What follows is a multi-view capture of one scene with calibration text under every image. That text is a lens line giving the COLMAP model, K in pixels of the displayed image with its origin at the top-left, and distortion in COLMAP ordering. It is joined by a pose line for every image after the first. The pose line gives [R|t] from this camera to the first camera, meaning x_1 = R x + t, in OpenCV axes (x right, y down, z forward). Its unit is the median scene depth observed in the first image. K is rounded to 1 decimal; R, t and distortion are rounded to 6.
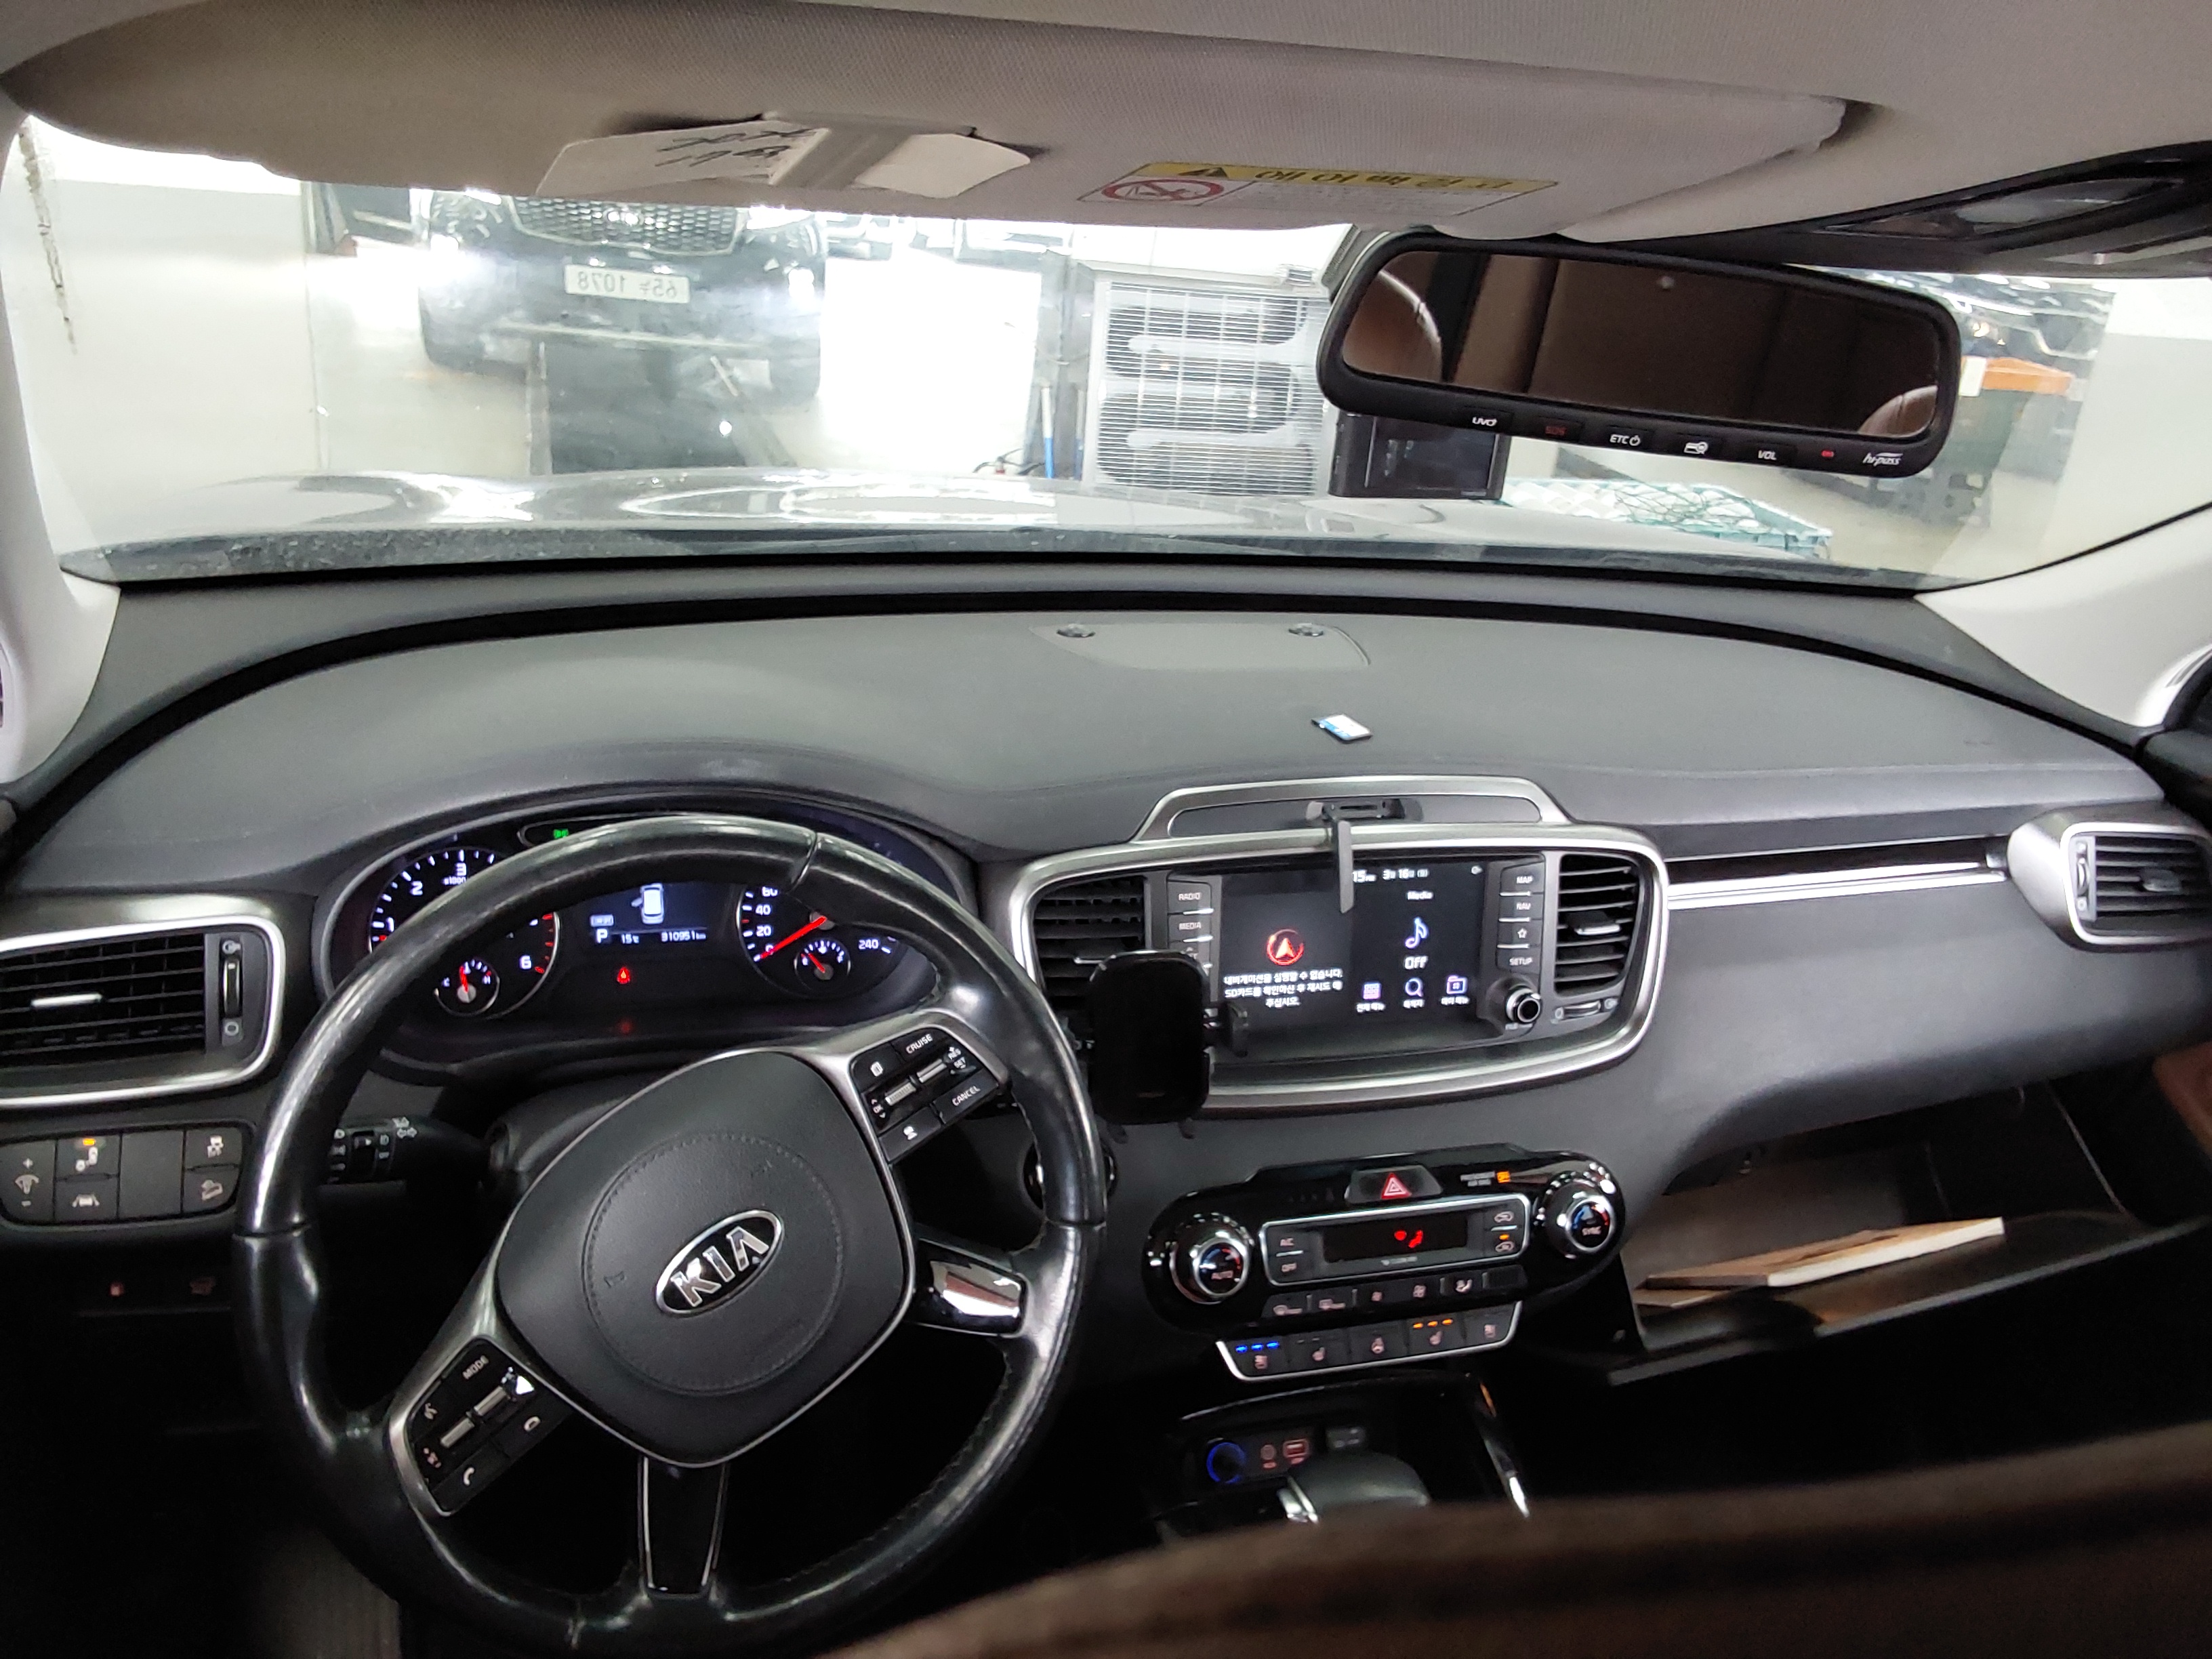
lens RADIAL K [[1788.8, 0, 1102.6], [0, 1788.8, 833.3], [0, 0, 1]] dist [0.104622, -0.082766]
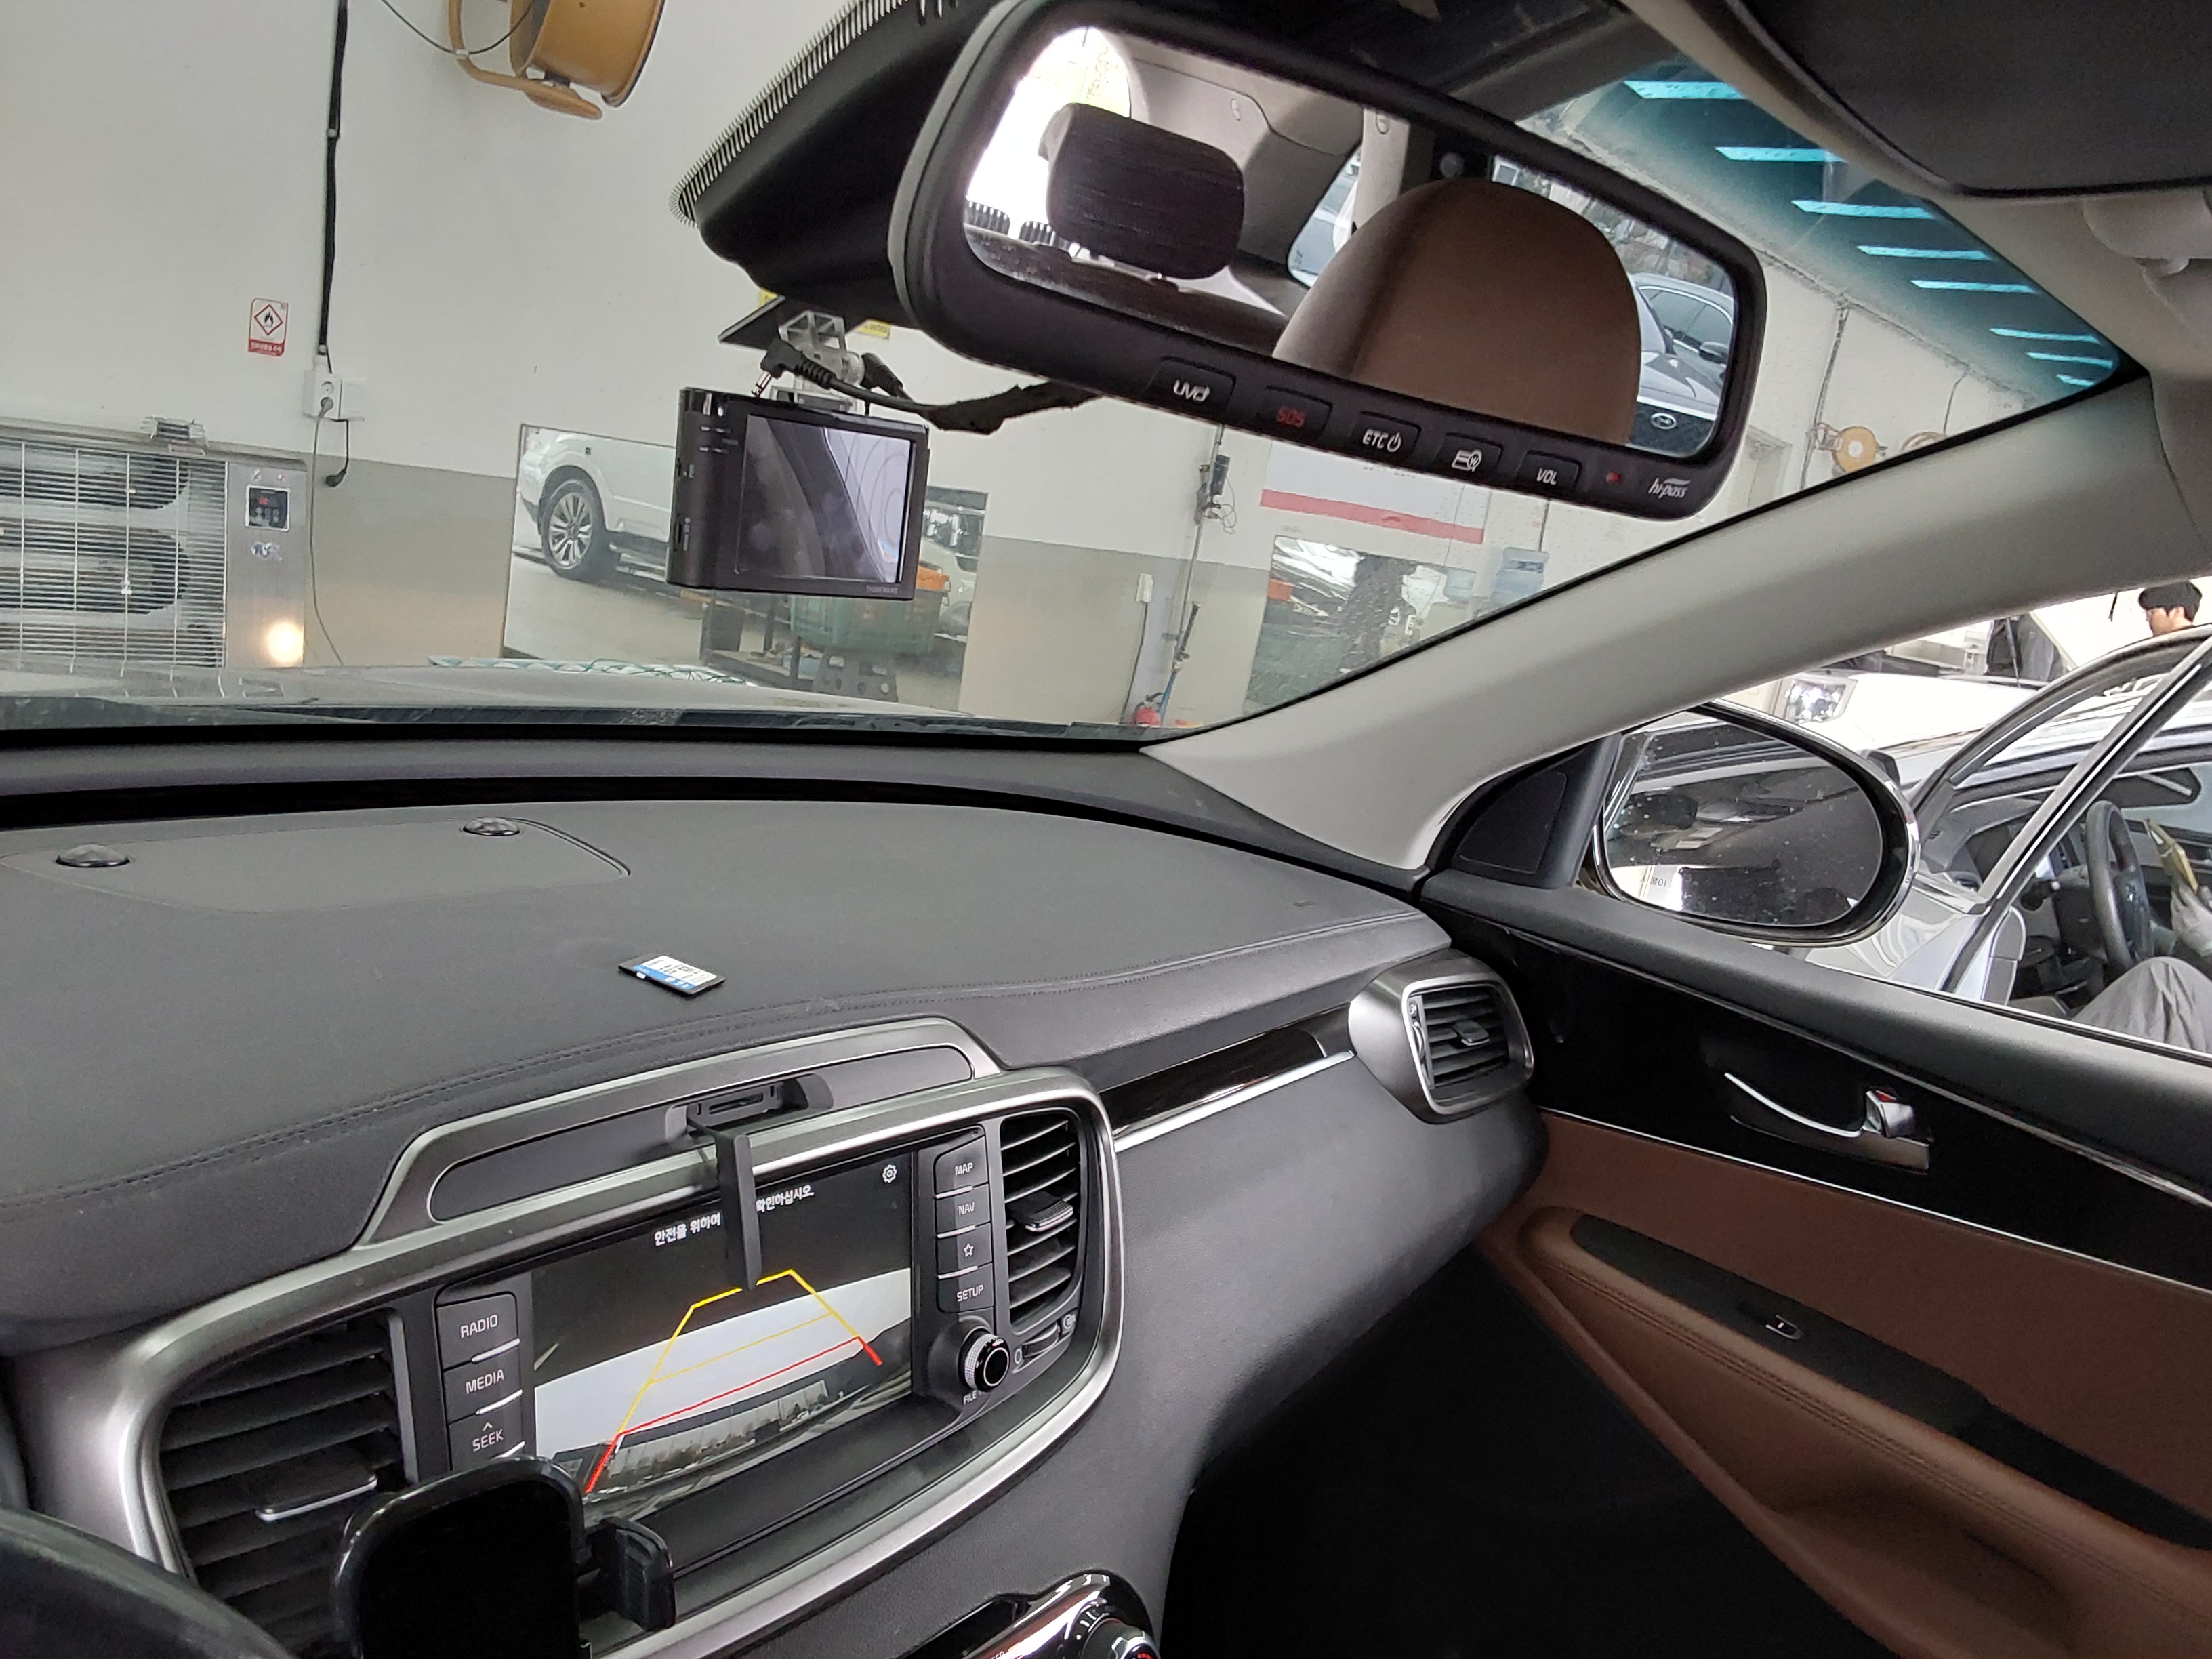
lens RADIAL K [[1788.8, 0, 1118.9], [0, 1788.8, 834.1], [0, 0, 1]] dist [0.104622, -0.082766]
pose [[0.826978, -0.075447, 0.557149, -0.078707], [0.134729, 0.988675, -0.066097, -0.044518], [-0.545852, 0.129725, 0.827778, 0.399574]]
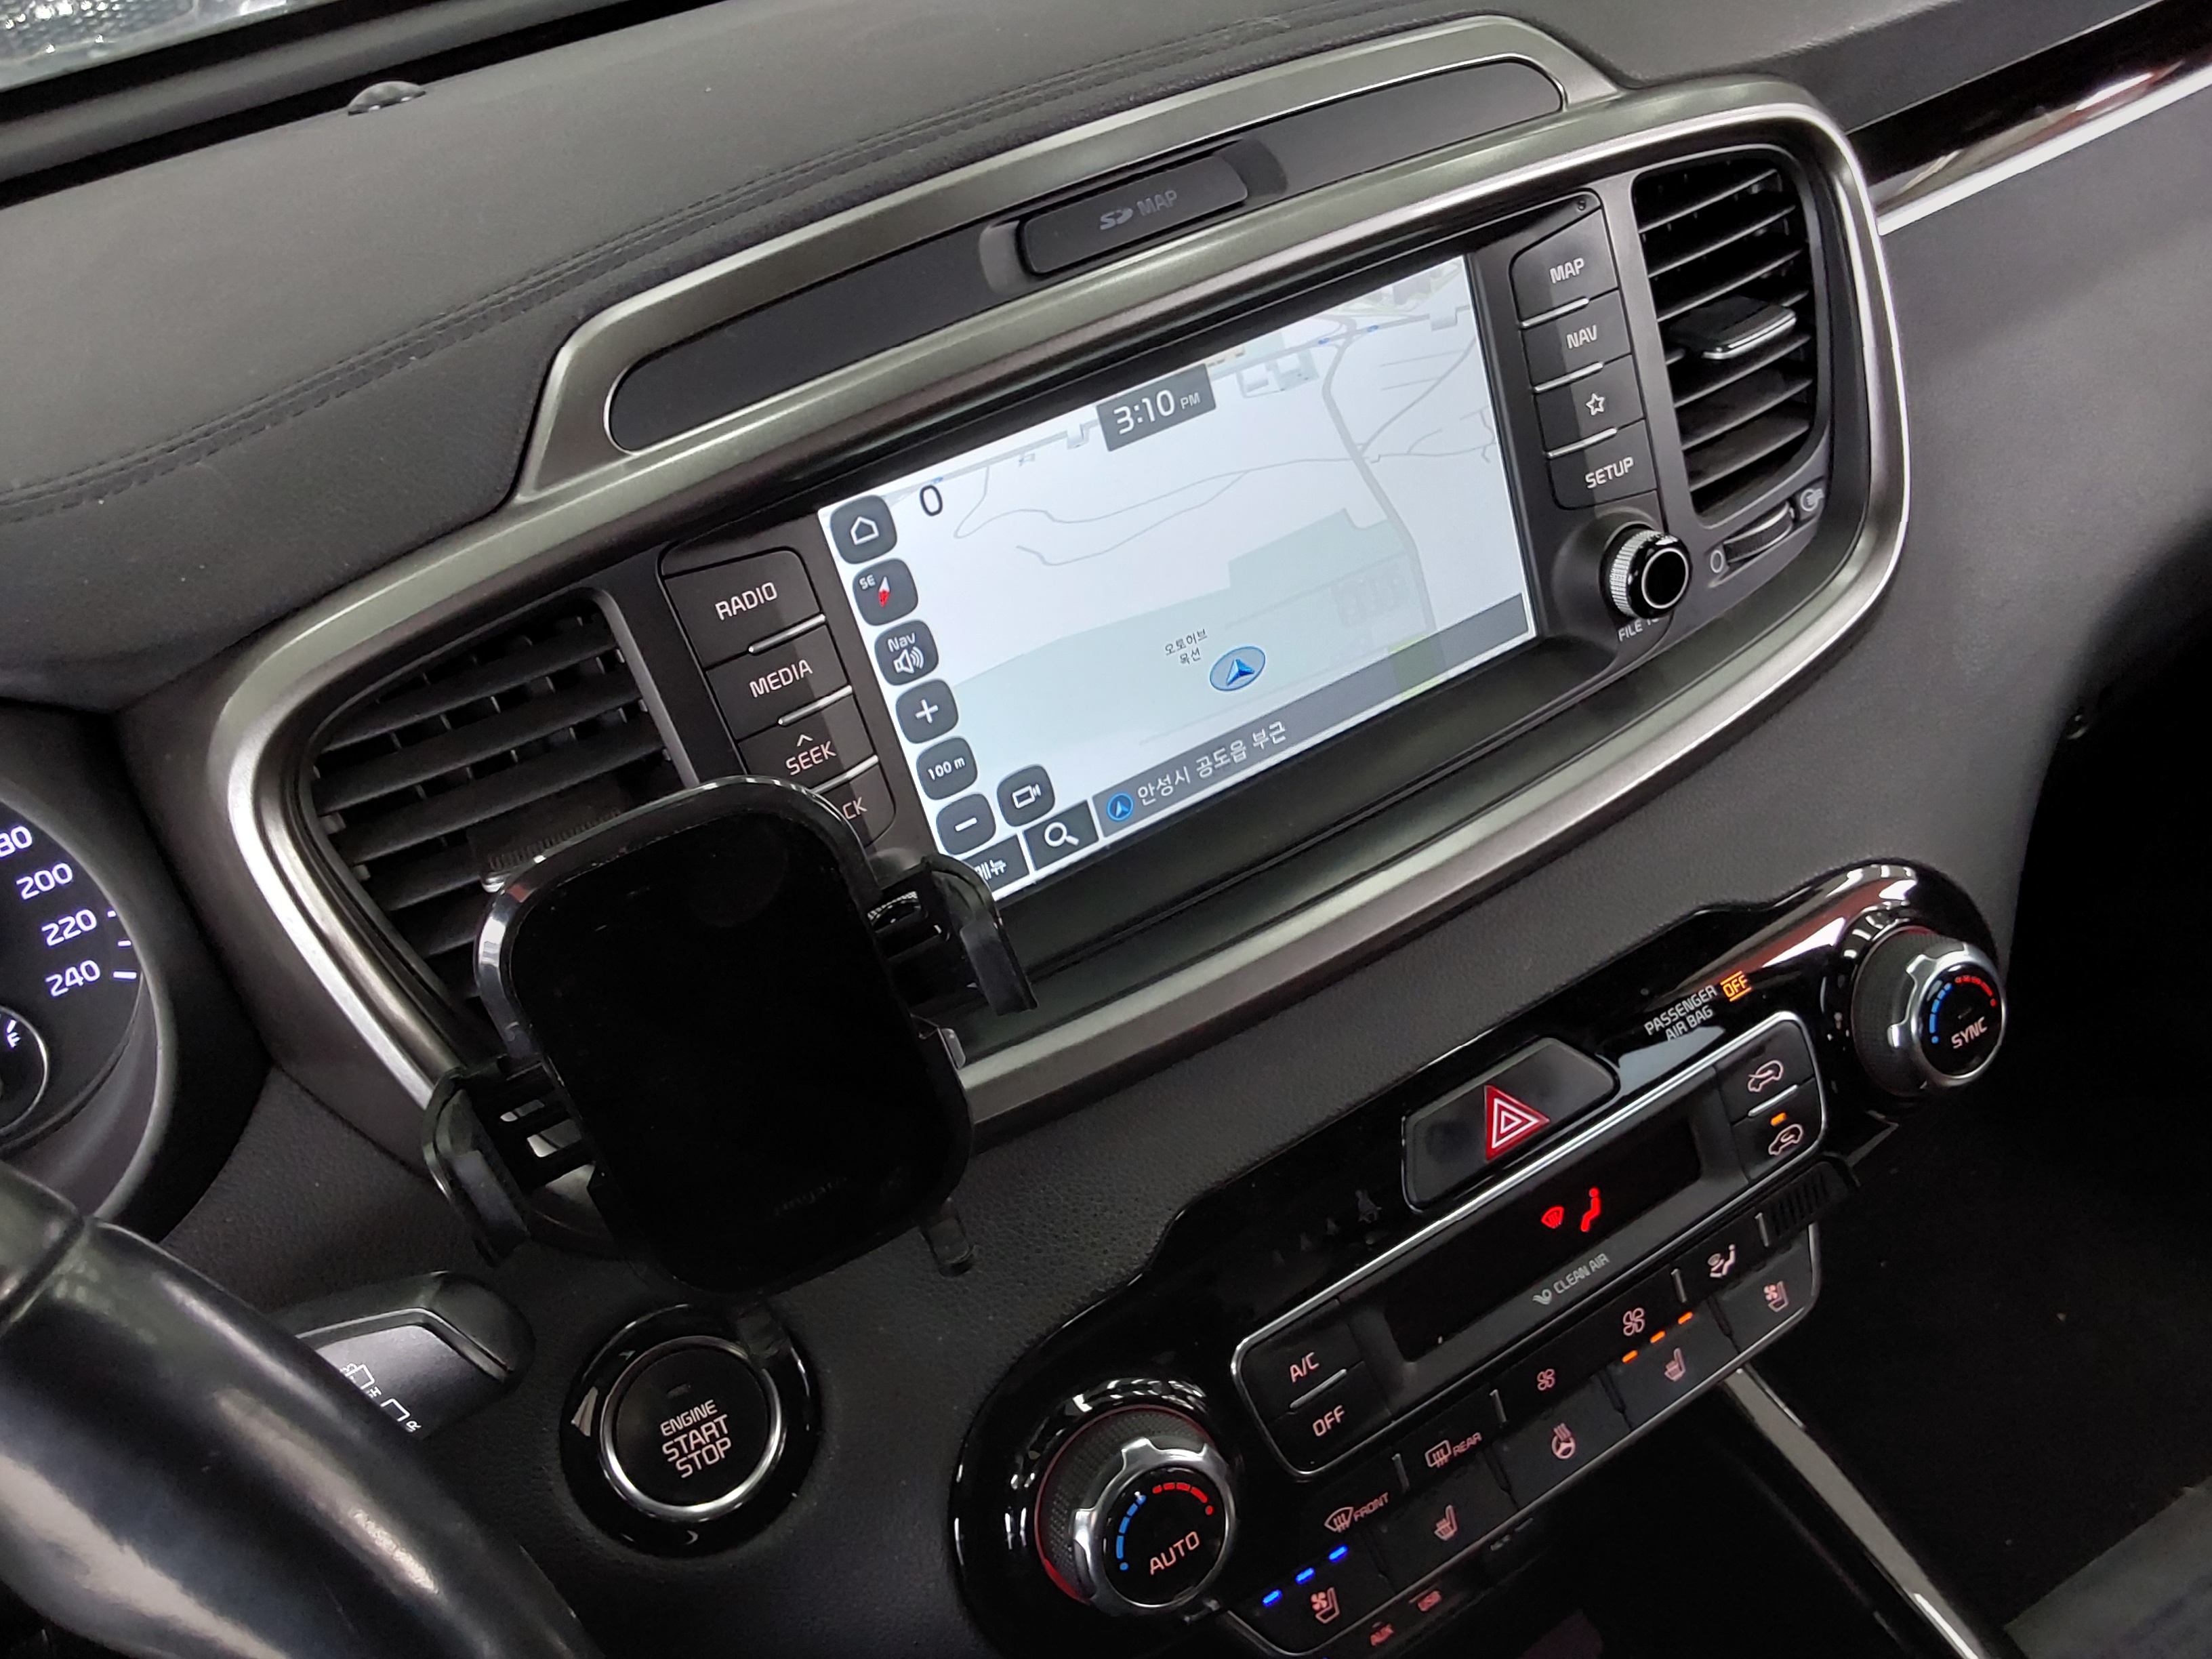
lens RADIAL K [[1788.8, 0, 1111.6], [0, 1788.8, 832.8], [0, 0, 1]] dist [0.104622, -0.082766]
pose [[0.937662, -0.343872, 0.050410, 0.076546], [0.329791, 0.926116, 0.183158, 0.034107], [-0.109669, -0.155115, 0.981790, 0.593677]]
